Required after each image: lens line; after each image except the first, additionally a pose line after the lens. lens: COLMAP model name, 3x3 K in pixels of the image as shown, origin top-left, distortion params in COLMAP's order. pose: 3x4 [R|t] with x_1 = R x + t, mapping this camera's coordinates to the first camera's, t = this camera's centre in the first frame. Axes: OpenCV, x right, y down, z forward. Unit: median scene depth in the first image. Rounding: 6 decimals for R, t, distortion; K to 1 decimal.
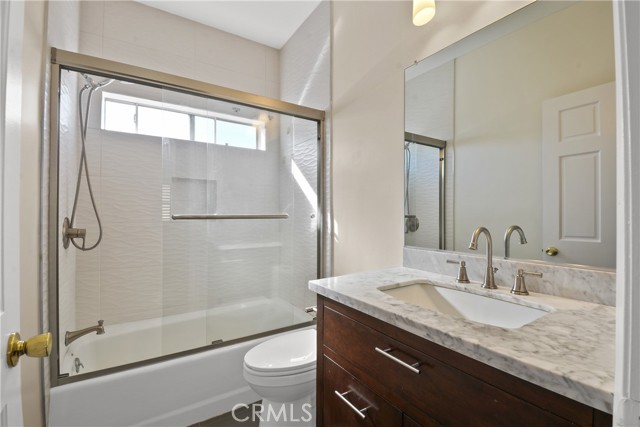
lens RADIAL K [[284.3, 0, 319.3], [0, 284.3, 213.0], [0, 0, 1]] dist [-0.001962, -0.000462]
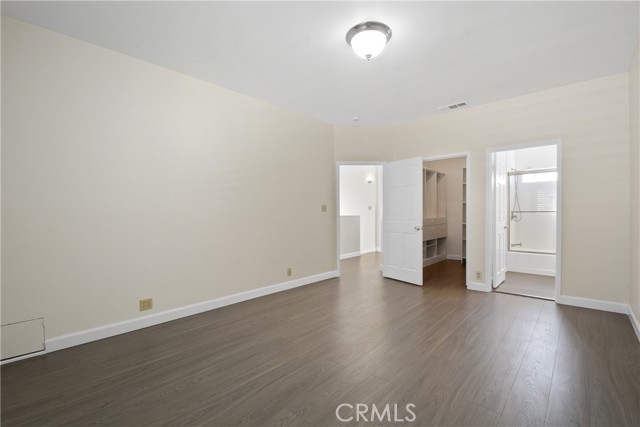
lens RADIAL K [[284.3, 0, 319.7], [0, 284.3, 214.3], [0, 0, 1]] dist [-0.001962, -0.000462]
pose [[0.225616, 0.005654, -0.974200, 1.997408], [0.007616, 0.999942, 0.007567, 0.005665], [0.974186, -0.009127, 0.225560, -2.110366]]
